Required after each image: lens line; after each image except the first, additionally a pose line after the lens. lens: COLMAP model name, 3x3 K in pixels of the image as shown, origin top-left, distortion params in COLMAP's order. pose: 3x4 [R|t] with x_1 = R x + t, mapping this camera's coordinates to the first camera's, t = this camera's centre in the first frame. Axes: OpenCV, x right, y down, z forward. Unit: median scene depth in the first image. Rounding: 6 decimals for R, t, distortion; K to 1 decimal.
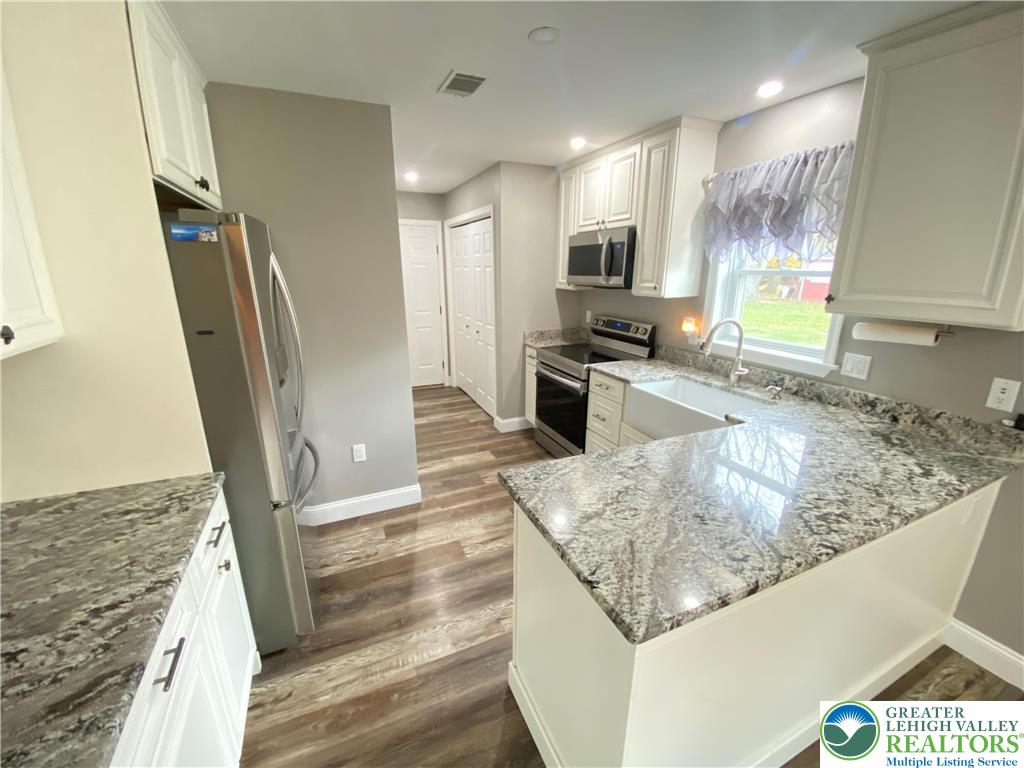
lens RADIAL K [[412.4, 0, 510.5], [0, 412.4, 385.9], [0, 0, 1]] dist [0.025484, -0.023111]
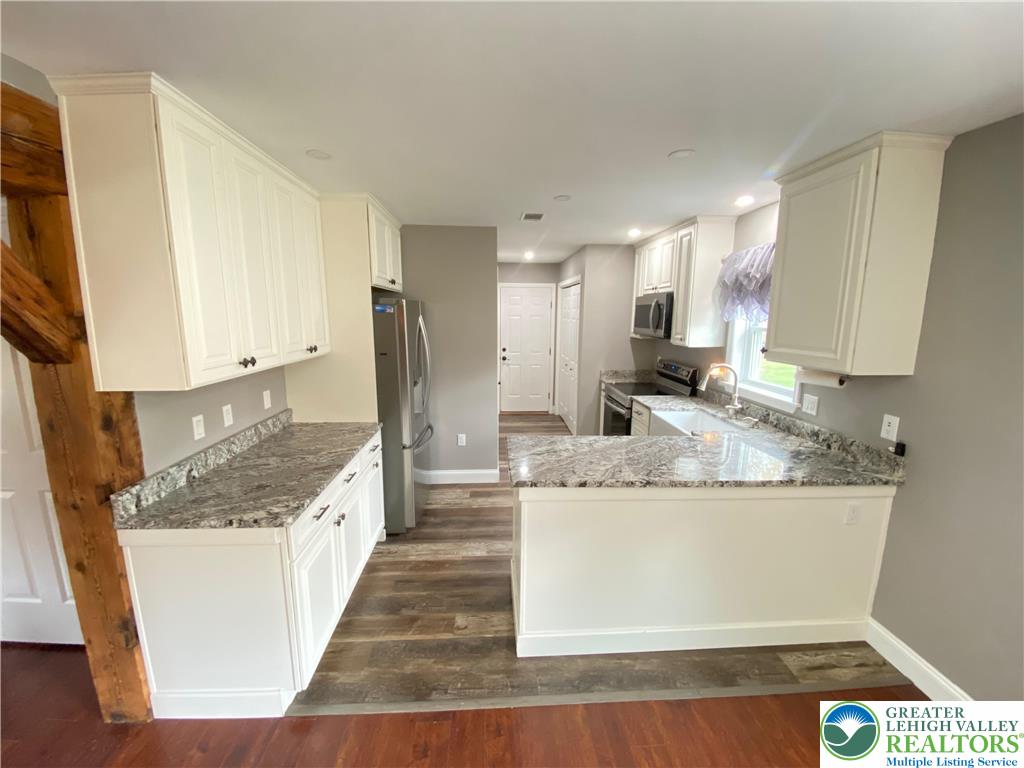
lens RADIAL K [[412.4, 0, 510.5], [0, 412.4, 385.9], [0, 0, 1]] dist [0.025484, -0.023111]
pose [[0.933485, 0.068818, -0.351952, 0.423134], [-0.105678, 0.990623, -0.086591, 0.101234], [0.342693, 0.118025, 0.932004, -0.491002]]
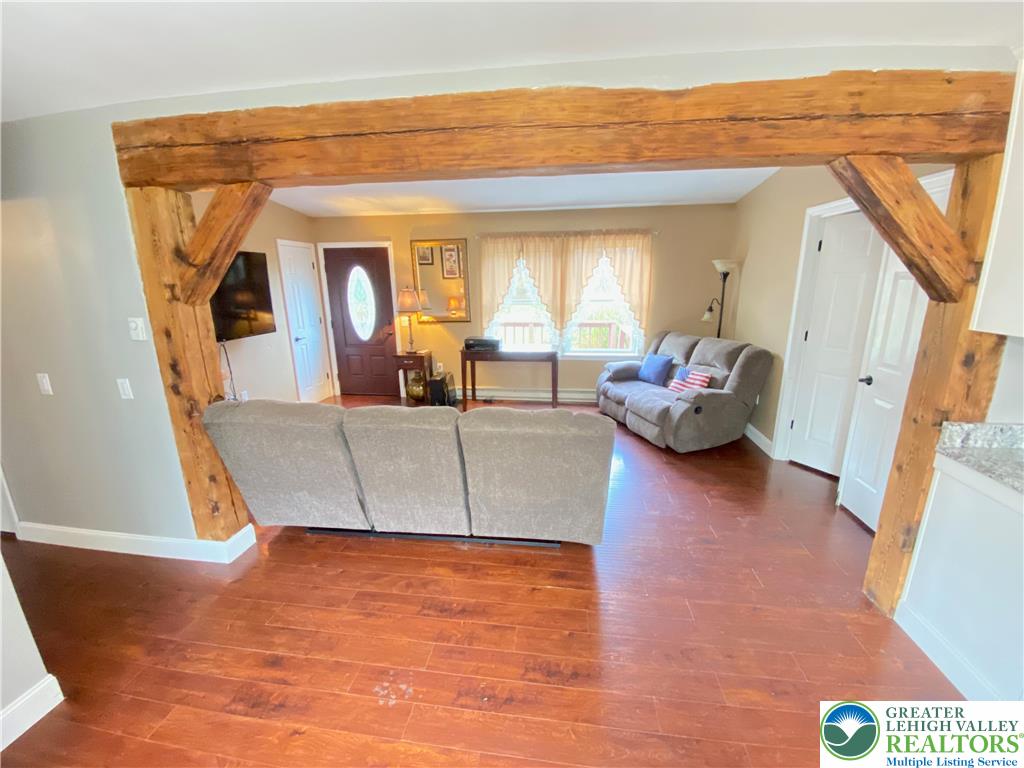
lens RADIAL K [[412.4, 0, 510.5], [0, 412.4, 385.9], [0, 0, 1]] dist [0.025484, -0.023111]
pose [[-0.527197, 0.207906, -0.823917, 0.660648], [-0.224968, 0.900859, 0.371271, 0.127660], [0.819422, 0.381088, -0.428158, -0.415390]]
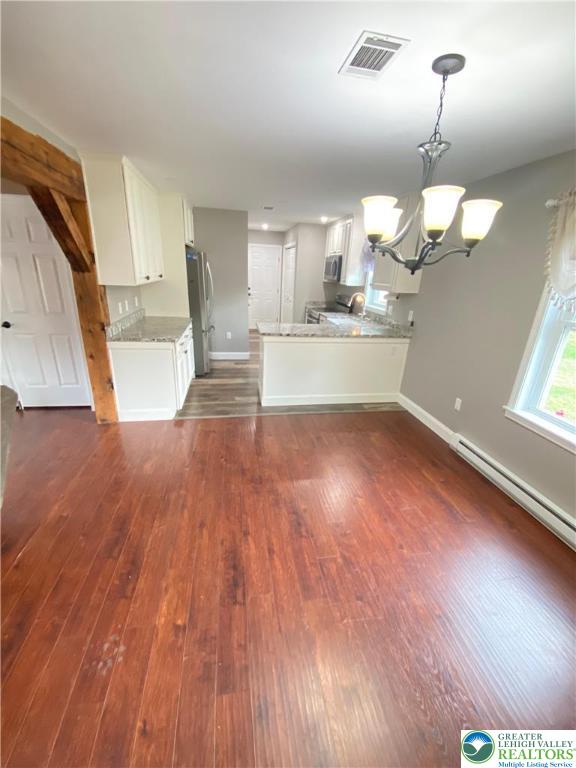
lens RADIAL K [[309.3, 0, 288.0], [0, 309.3, 384.0], [0, 0, 1]] dist [0.025484, -0.023111]
pose [[0.968658, 0.126615, -0.213705, 0.671507], [-0.111520, 0.990429, 0.081320, 0.359381], [0.221956, -0.054938, 0.973508, -1.265279]]
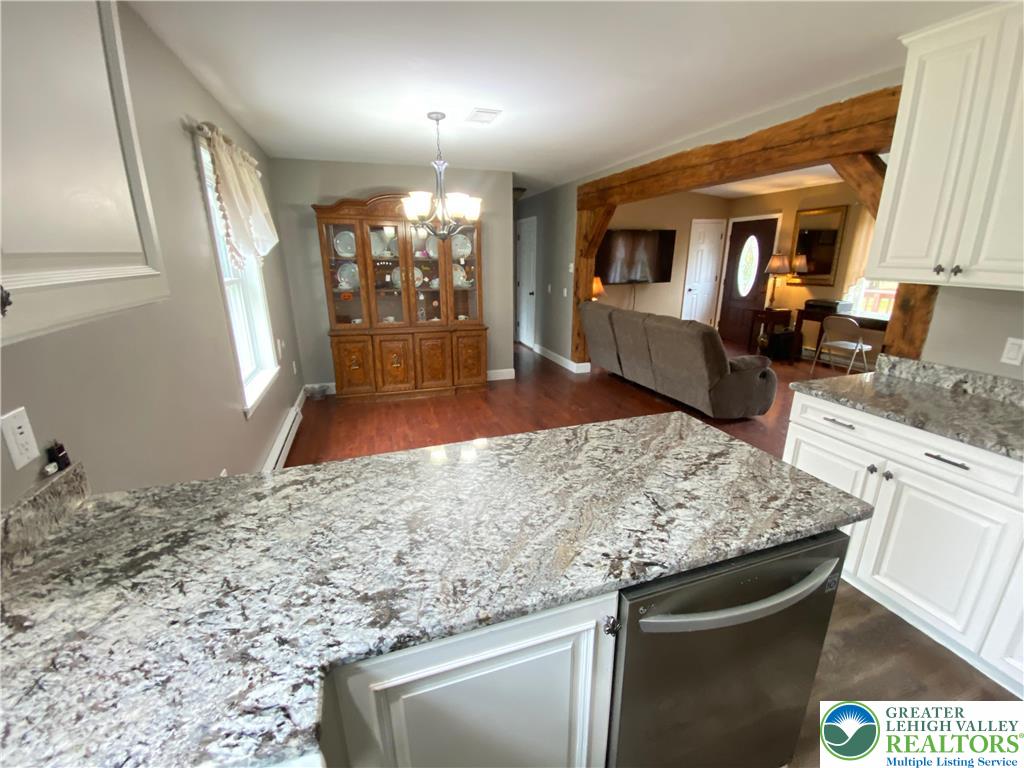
lens RADIAL K [[423.6, 0, 511.9], [0, 423.6, 385.8], [0, 0, 1]] dist [0.034541, -0.028627]
pose [[-0.995489, -0.025008, 0.091527, 0.364823], [0.028613, 0.840608, 0.540888, -0.261568], [-0.090465, 0.541067, -0.836100, 1.077280]]
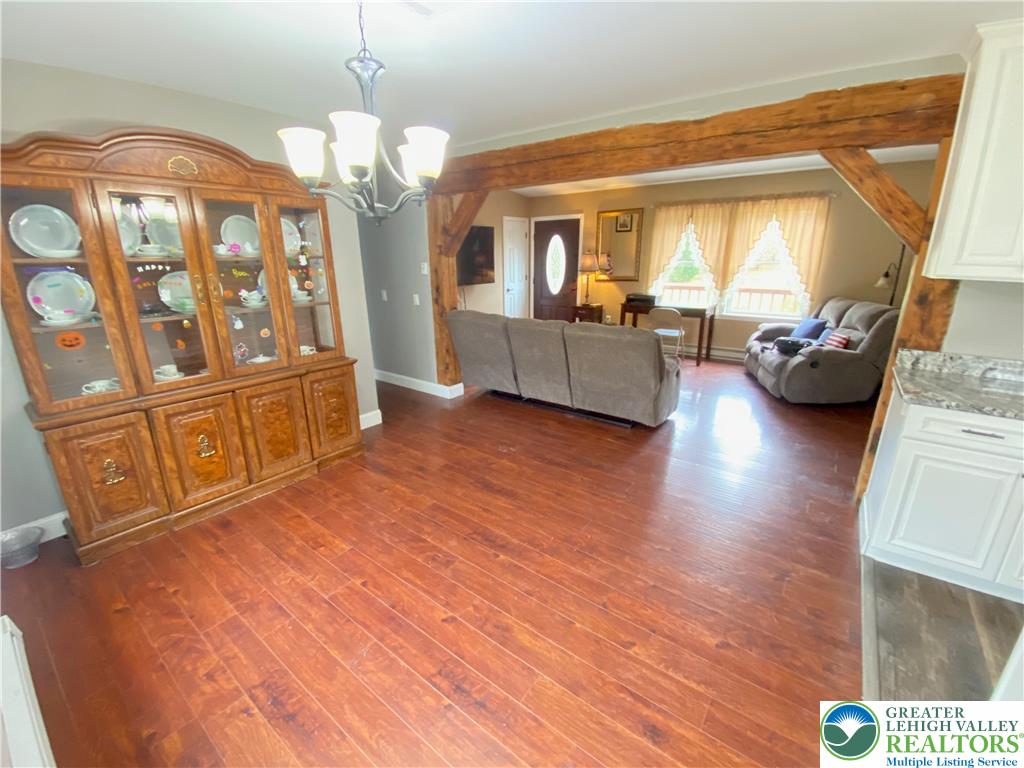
lens RADIAL K [[423.6, 0, 511.9], [0, 423.6, 385.8], [0, 0, 1]] dist [0.034541, -0.028627]
pose [[-0.875202, 0.146788, -0.460949, 0.961076], [-0.128526, 0.848051, 0.514092, -0.063600], [0.466371, 0.509179, -0.723350, 0.388721]]
